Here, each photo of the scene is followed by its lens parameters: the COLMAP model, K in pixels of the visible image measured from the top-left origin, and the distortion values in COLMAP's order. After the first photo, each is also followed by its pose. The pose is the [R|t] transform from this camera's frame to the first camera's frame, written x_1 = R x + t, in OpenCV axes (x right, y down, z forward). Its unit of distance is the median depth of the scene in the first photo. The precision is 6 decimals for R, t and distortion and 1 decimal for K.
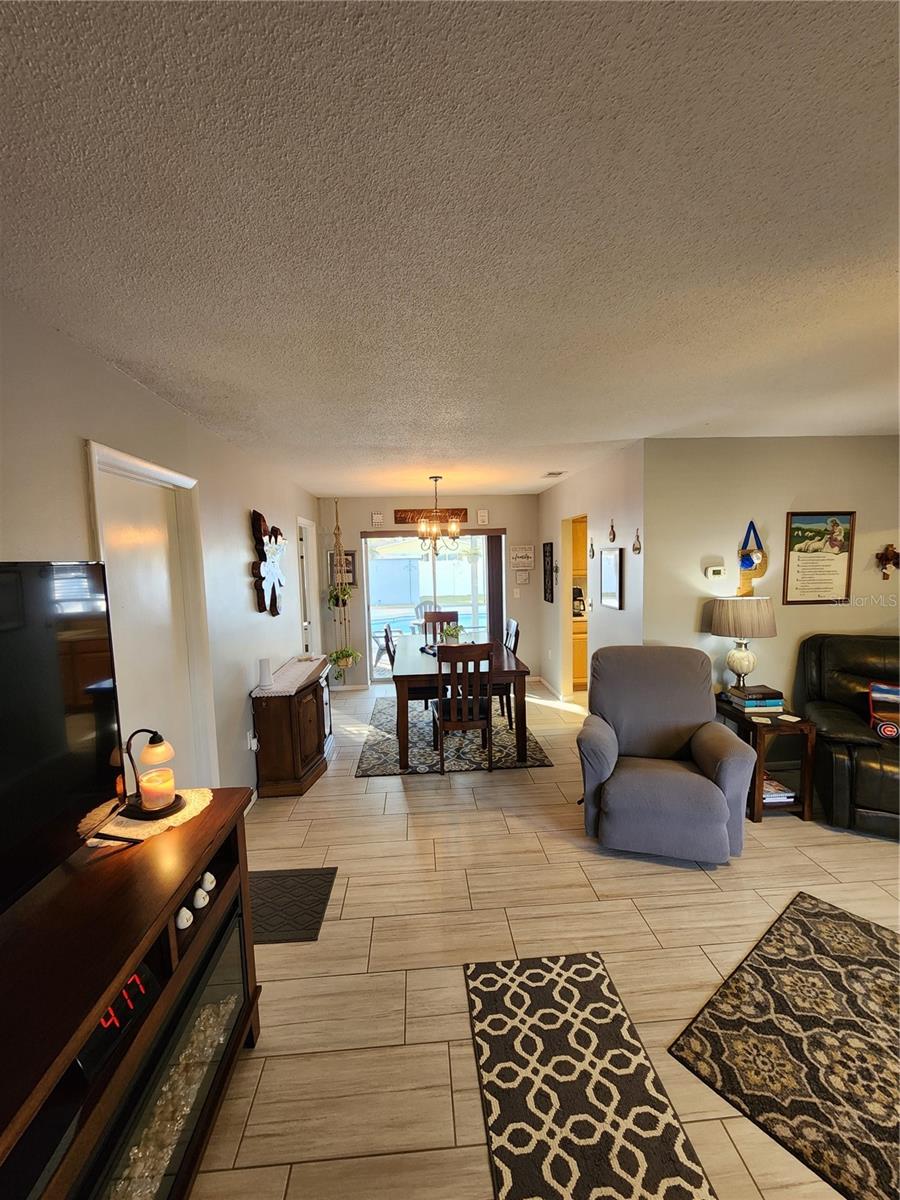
lens RADIAL K [[492.4, 0, 447.7], [0, 492.4, 602.2], [0, 0, 1]] dist [0.000148, -0.001573]
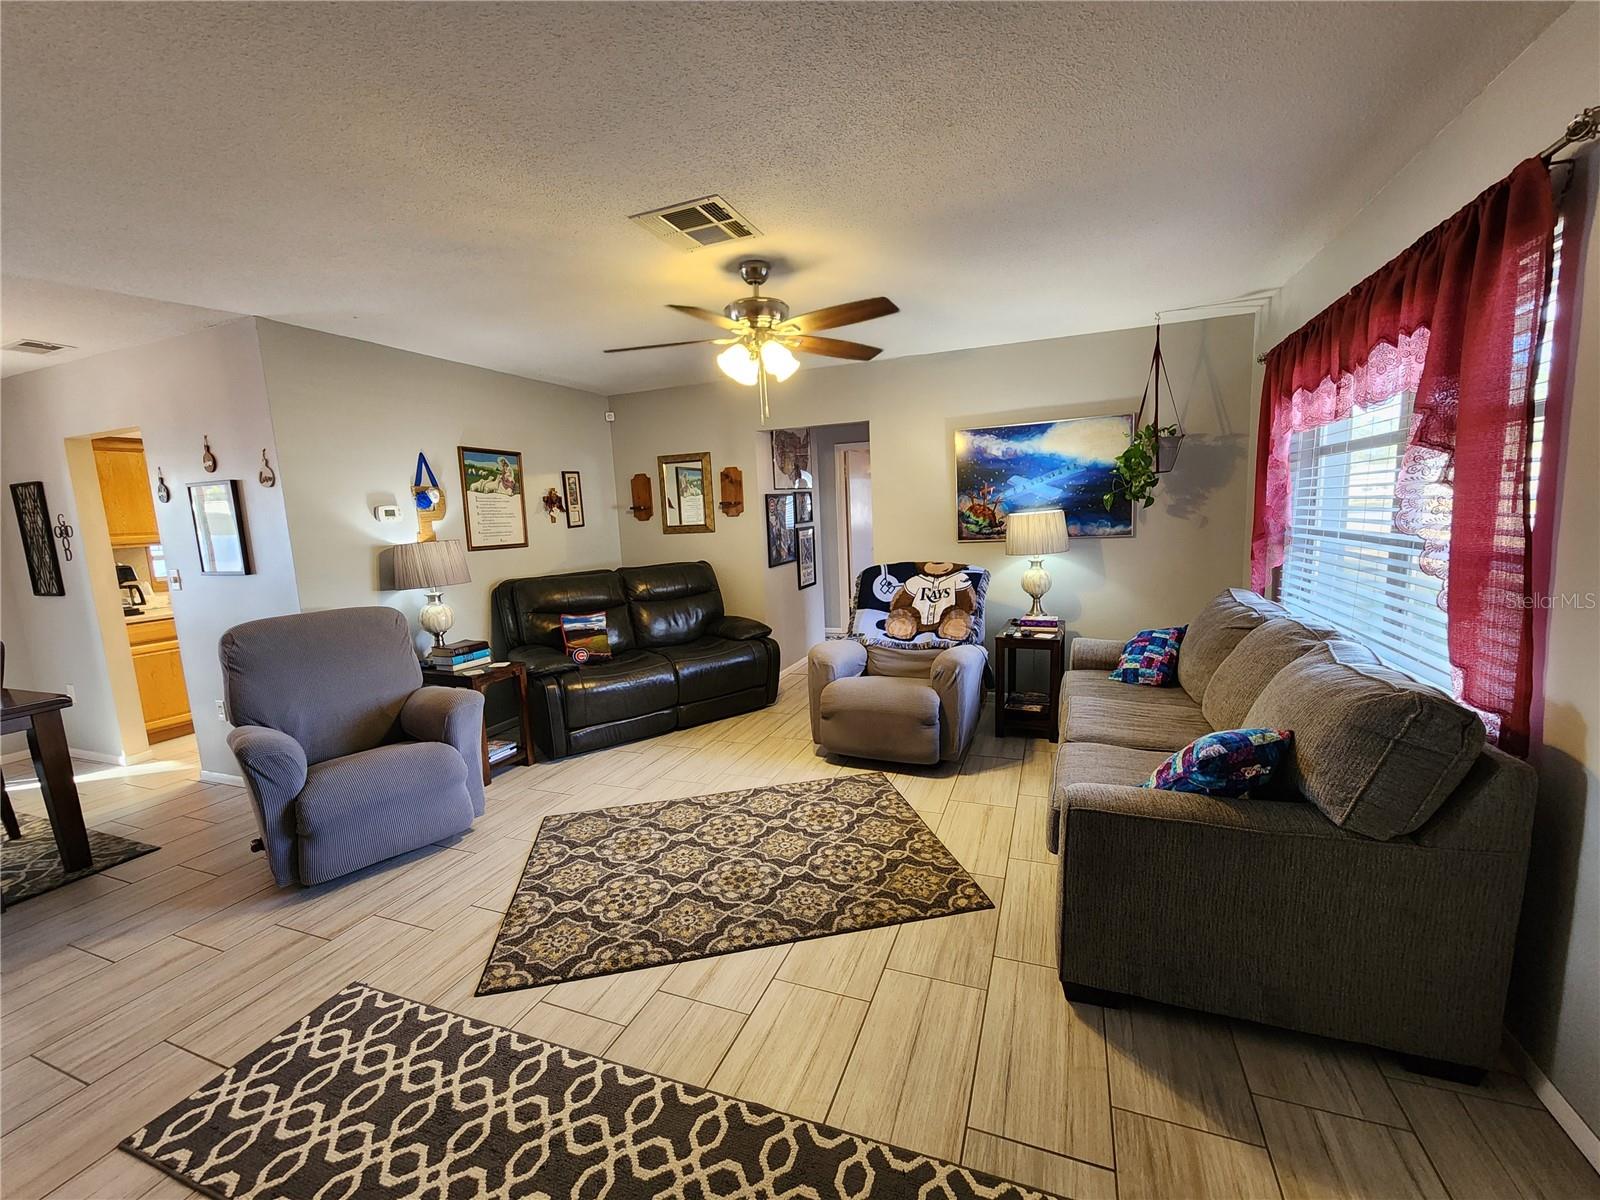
lens RADIAL K [[656.6, 0, 806.3], [0, 656.6, 604.4], [0, 0, 1]] dist [0.000148, -0.001573]
pose [[0.425619, -0.116426, 0.897381, -0.173391], [0.115254, 0.990587, 0.073854, 0.106115], [-0.897533, 0.071993, 0.435031, -0.074320]]
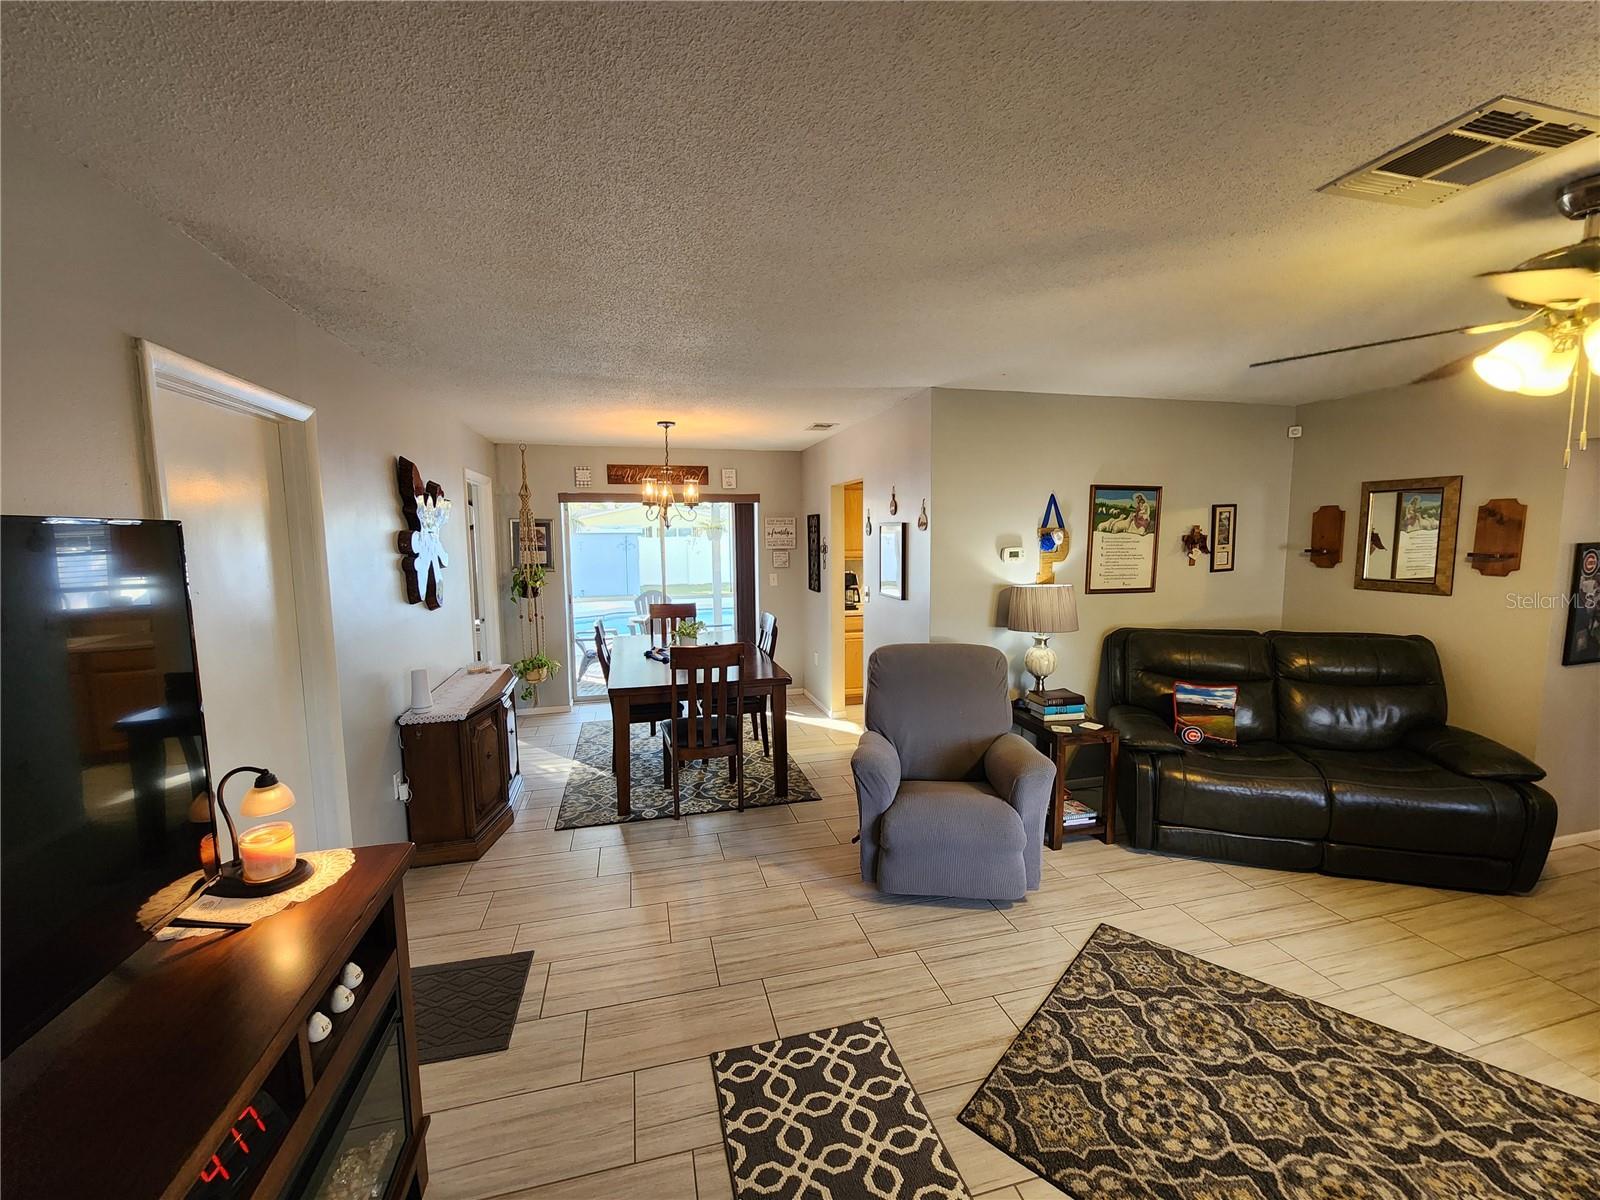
lens RADIAL K [[656.6, 0, 804.7], [0, 656.6, 602.7], [0, 0, 1]] dist [0.000148, -0.001573]
pose [[0.981914, -0.001556, 0.189319, -0.011871], [-0.000893, 0.999917, 0.012848, 0.008282], [-0.189324, -0.012785, 0.981832, -0.025080]]
